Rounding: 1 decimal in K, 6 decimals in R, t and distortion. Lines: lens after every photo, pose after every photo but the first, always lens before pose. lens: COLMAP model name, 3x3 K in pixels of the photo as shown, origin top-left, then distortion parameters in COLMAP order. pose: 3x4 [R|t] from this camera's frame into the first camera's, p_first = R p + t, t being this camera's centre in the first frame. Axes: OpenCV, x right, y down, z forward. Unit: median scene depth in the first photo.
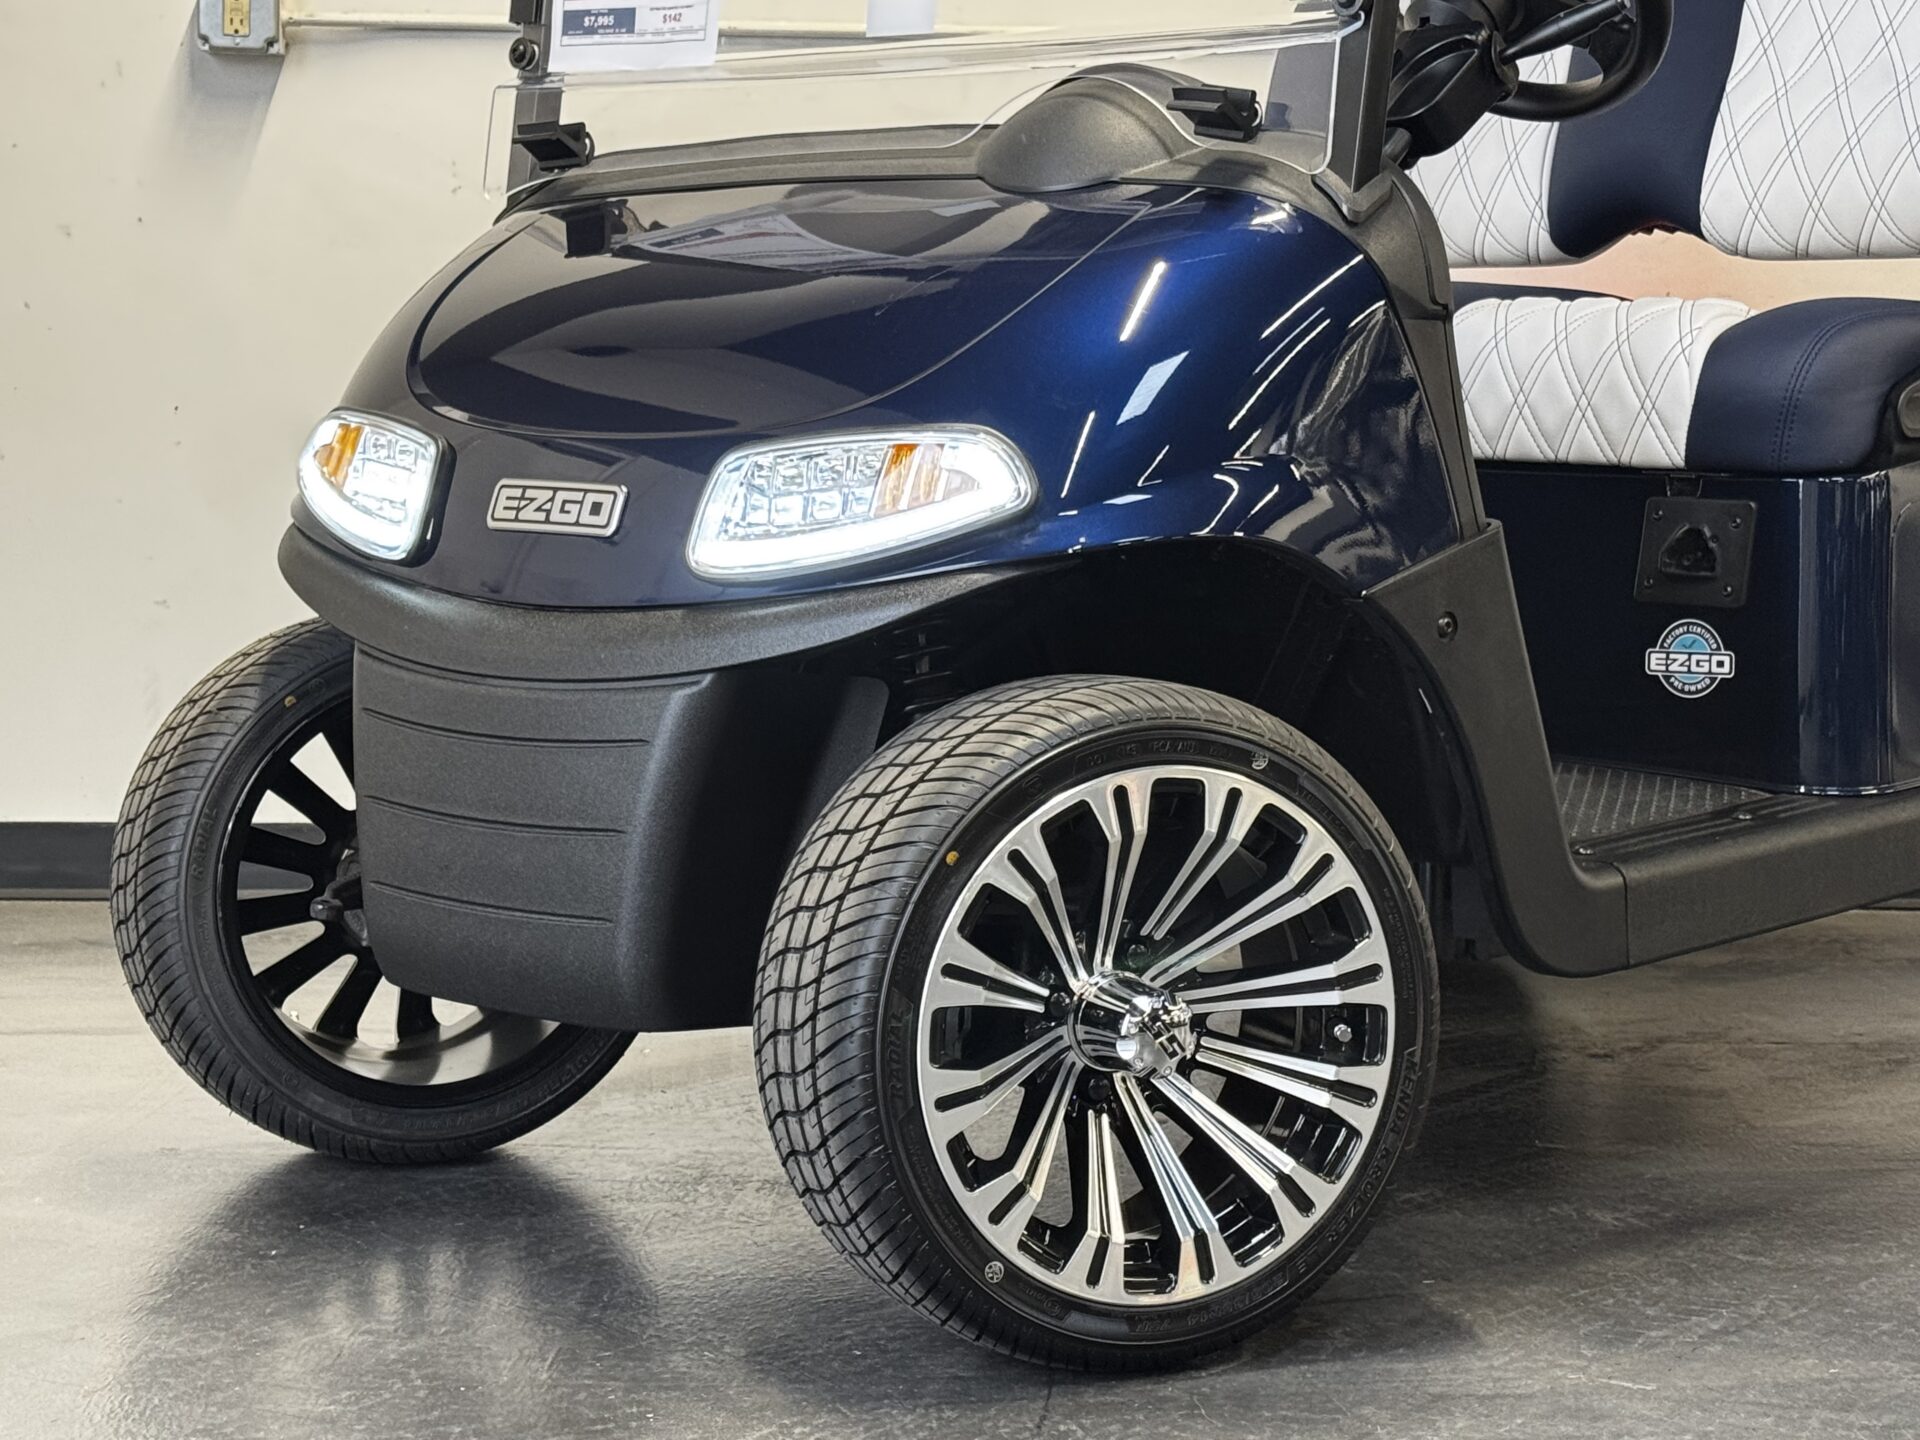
lens RADIAL K [[3643.1, 0, 960.0], [0, 3643.1, 720.0], [0, 0, 1]] dist [0.115088, 0.142567]
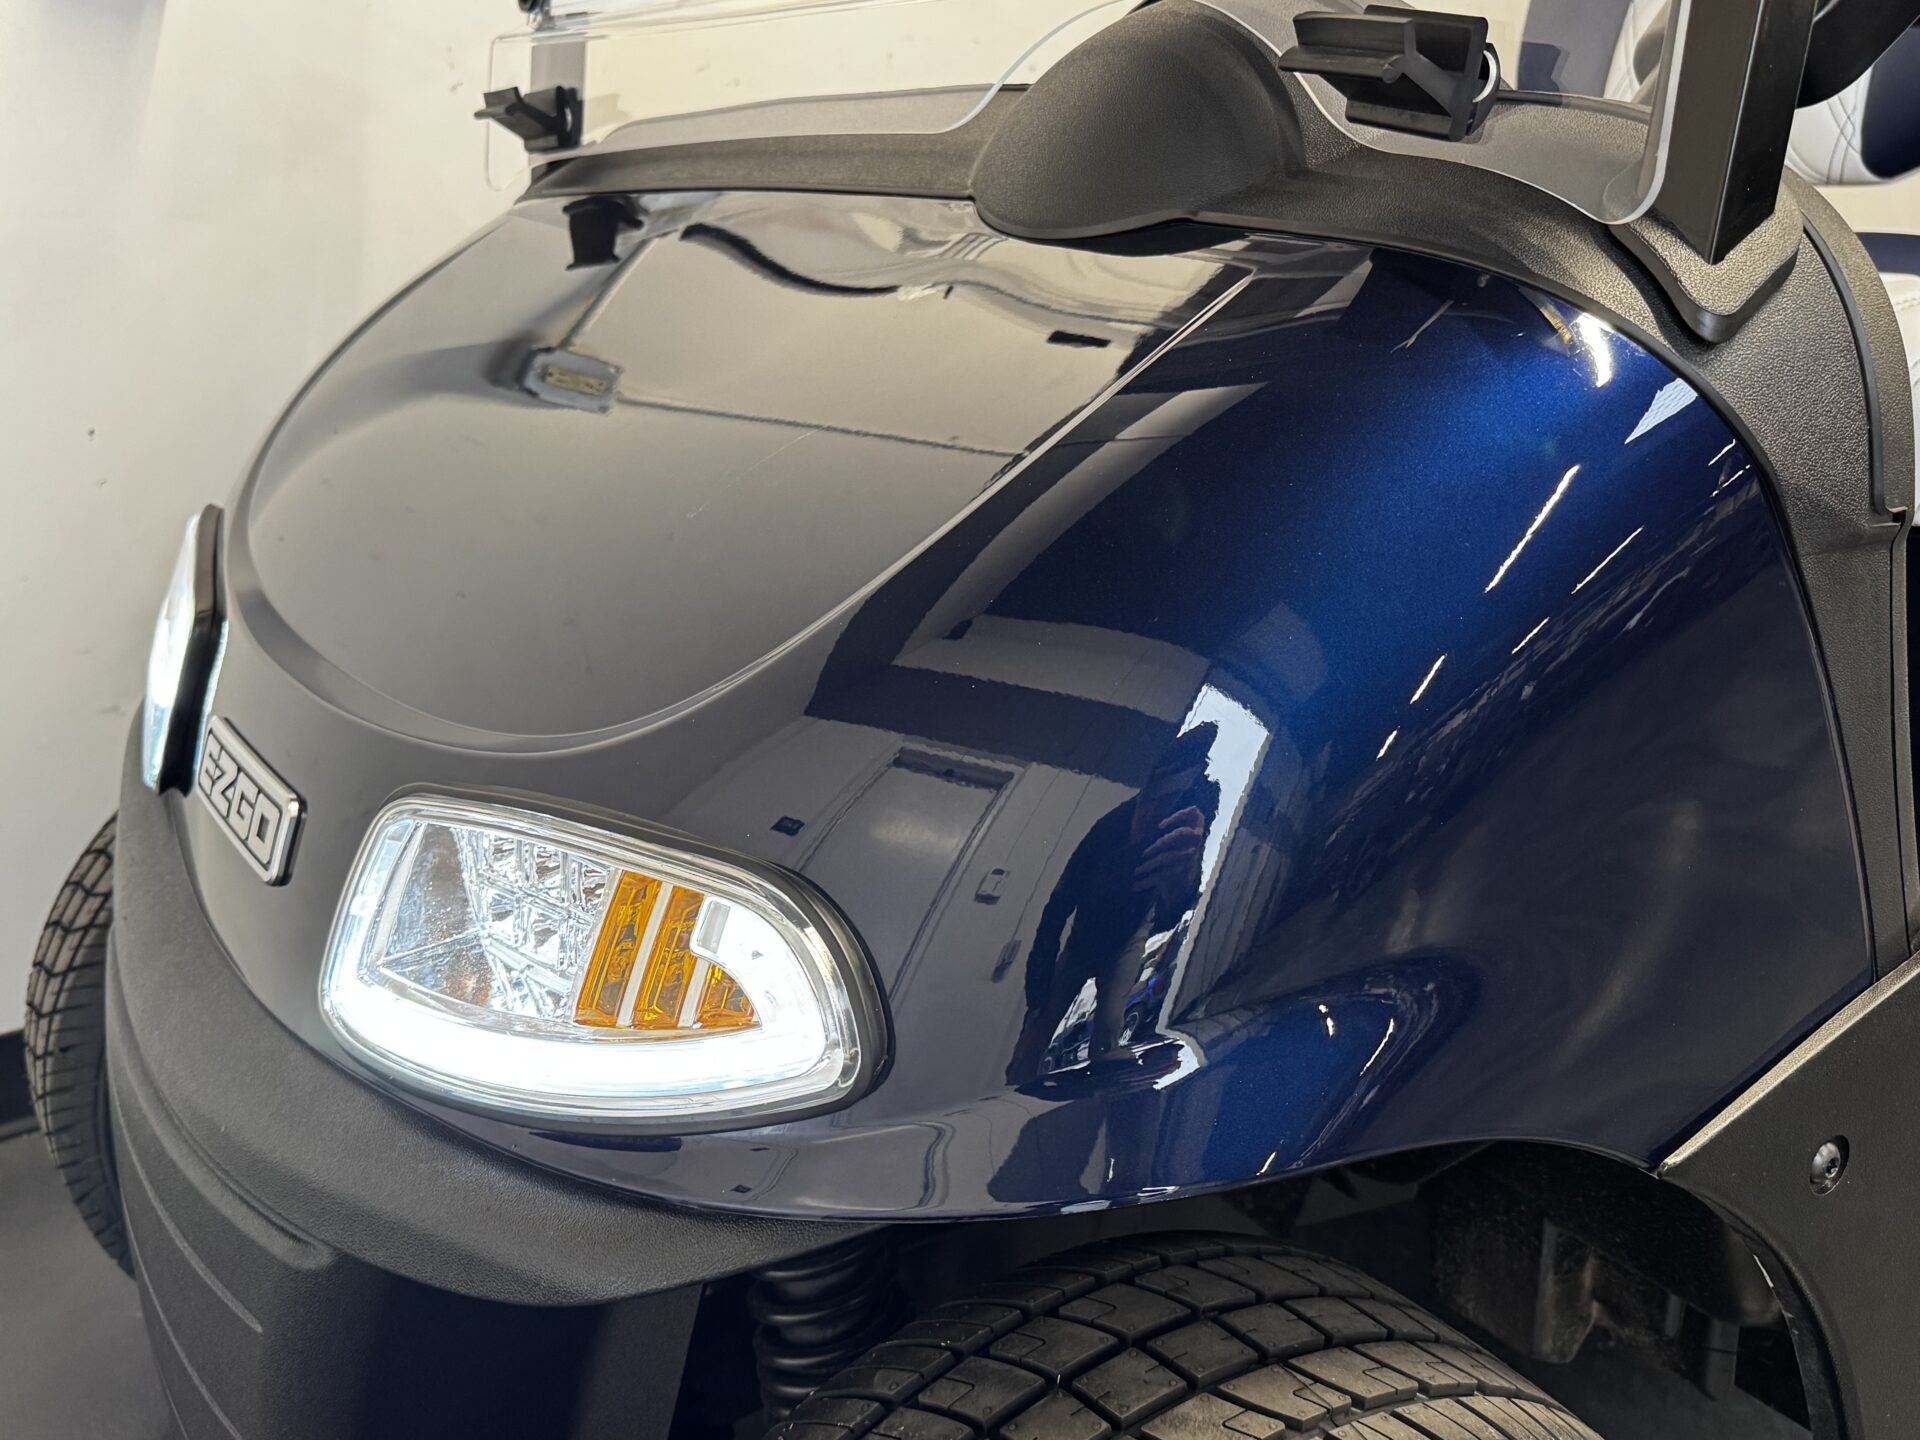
lens RADIAL K [[1929.7, 0, 960.0], [0, 1929.7, 720.0], [0, 0, 1]] dist [-0.150736, 0.000966]
pose [[0.973979, 0.039048, -0.223250, 0.071841], [0.007281, 0.979147, 0.203022, -0.133700], [0.226522, -0.199365, 0.953384, 0.741450]]
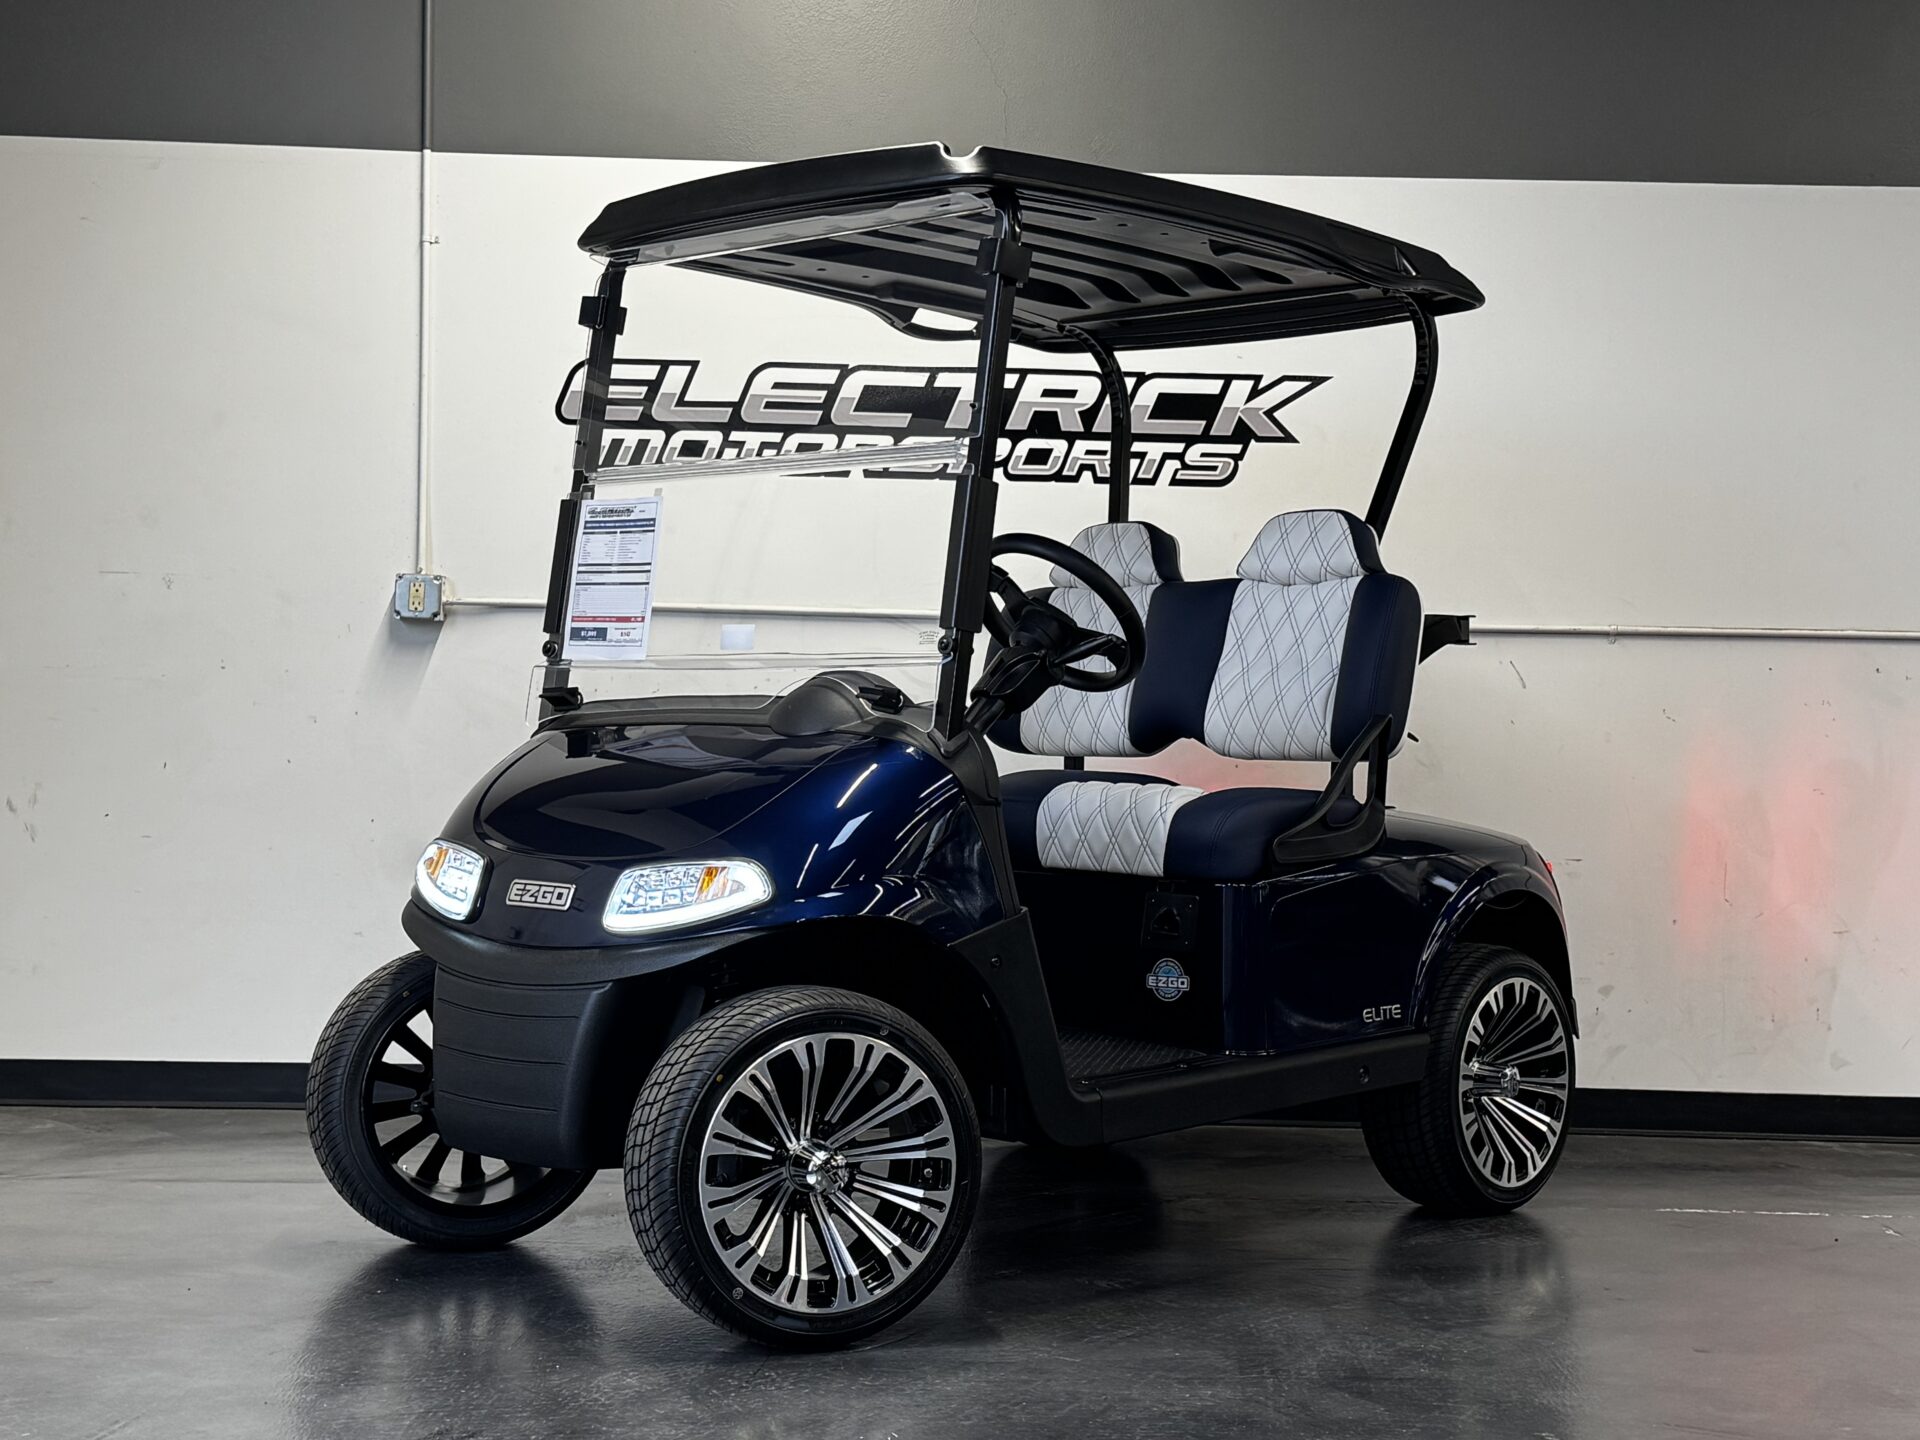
lens RADIAL K [[2578.7, 0, 957.8], [0, 2578.7, 708.6], [0, 0, 1]] dist [0.141274, -0.096139]
pose [[0.999885, 0.013418, -0.007053, 0.119919], [-0.014137, 0.993318, -0.114543, -0.002157], [0.005469, 0.114630, 0.993393, -0.378092]]
